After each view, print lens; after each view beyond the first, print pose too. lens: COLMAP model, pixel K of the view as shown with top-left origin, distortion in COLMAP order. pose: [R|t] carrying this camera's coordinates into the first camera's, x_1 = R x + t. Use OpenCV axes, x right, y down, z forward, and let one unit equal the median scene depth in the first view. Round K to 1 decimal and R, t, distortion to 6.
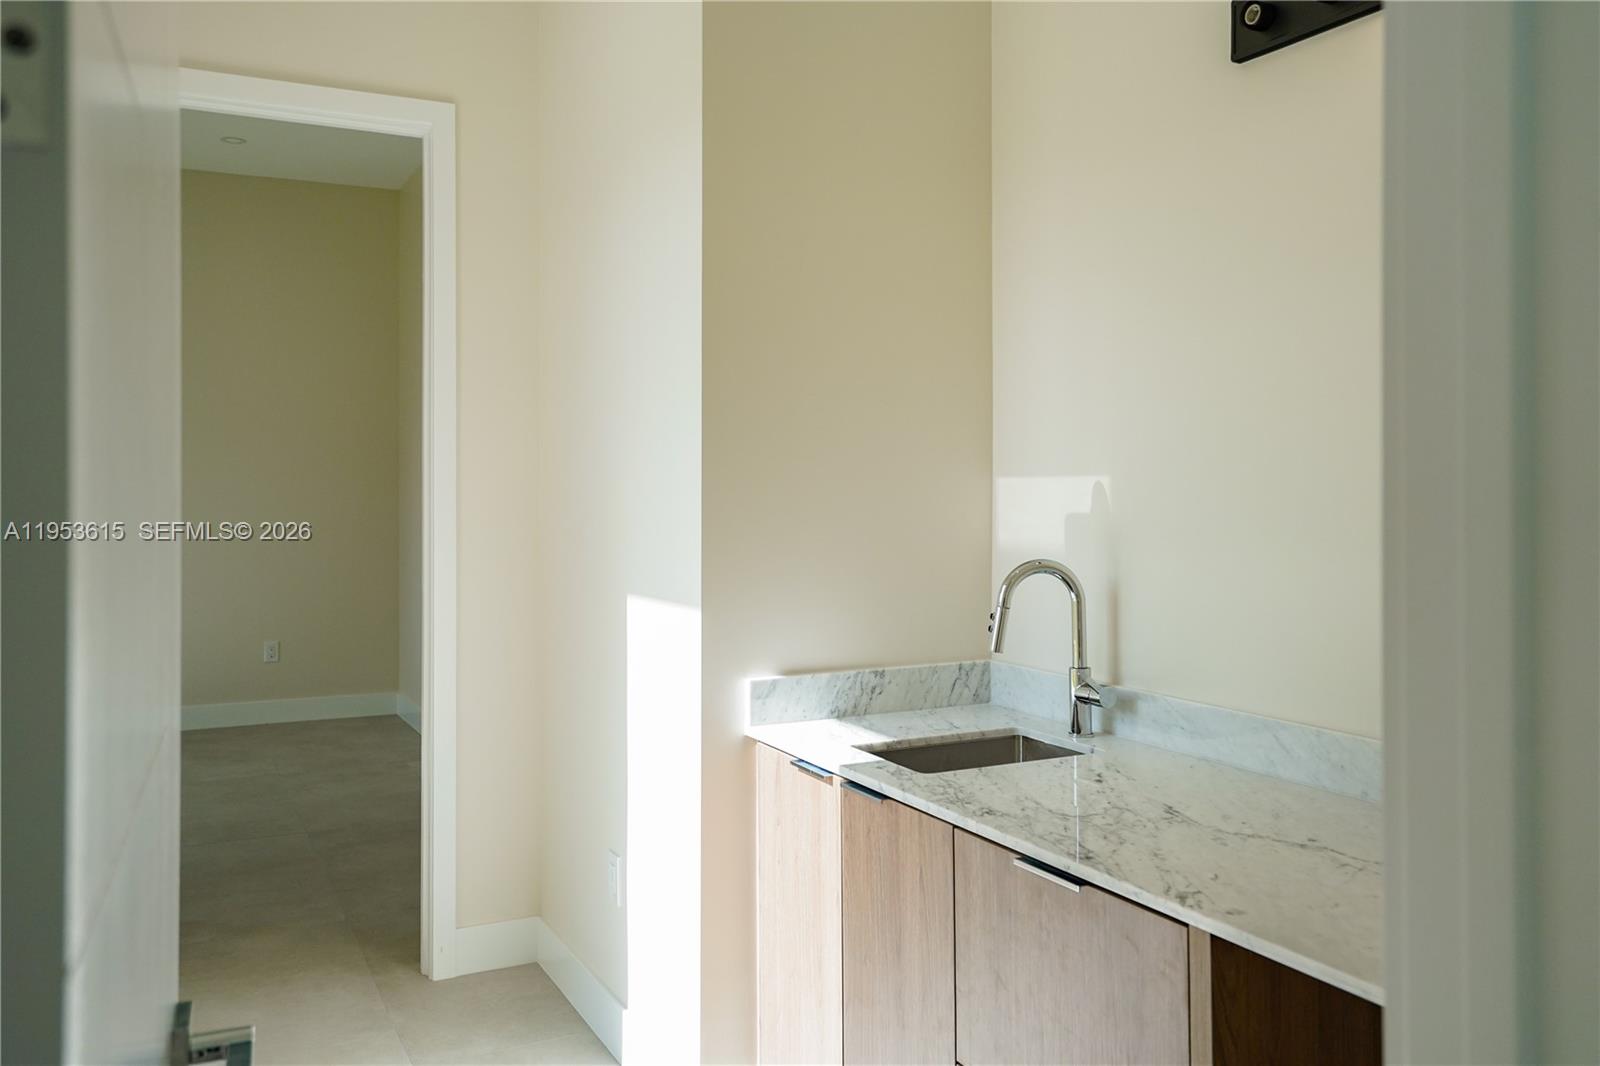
lens RADIAL K [[1260.5, 0, 800.0], [0, 1260.5, 533.0], [0, 0, 1]] dist [0.003322, 0.001581]
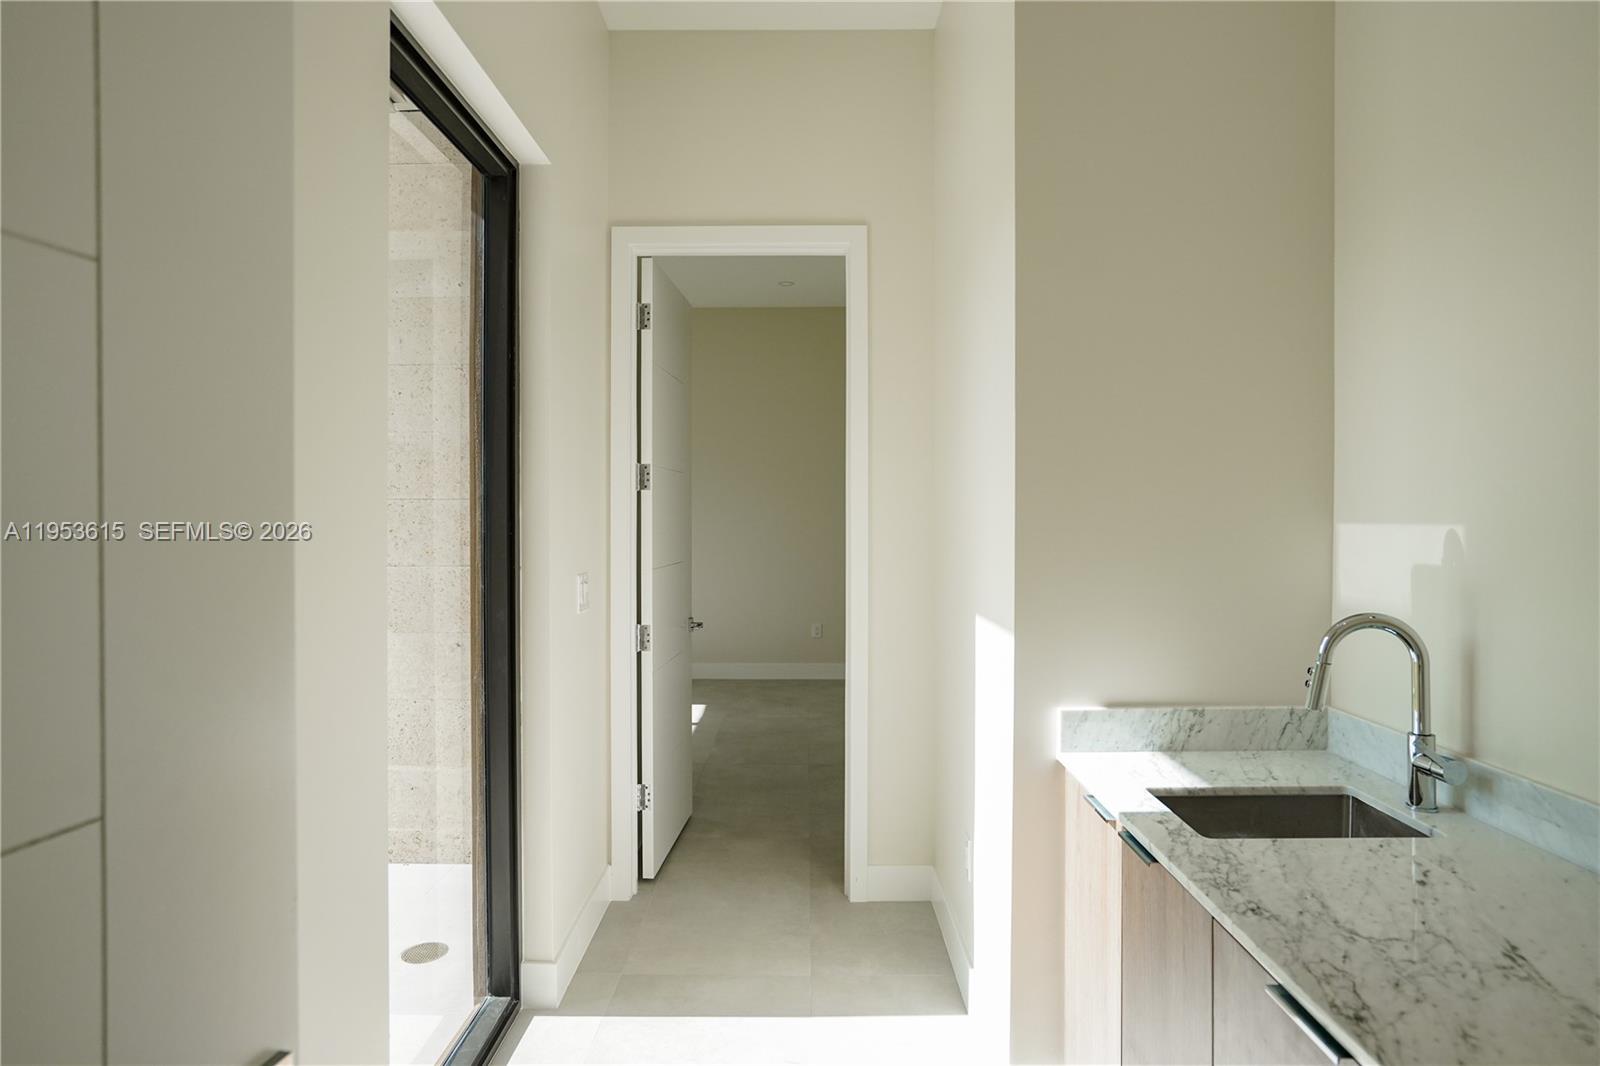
lens RADIAL K [[867.6, 0, 800.0], [0, 867.6, 533.0], [0, 0, 1]] dist [-0.022146, 0.013447]
pose [[0.886486, 0.006885, -0.462705, 0.106428], [-0.014975, 0.999792, -0.013812, -0.023406], [0.462514, 0.019173, 0.886405, 0.225248]]
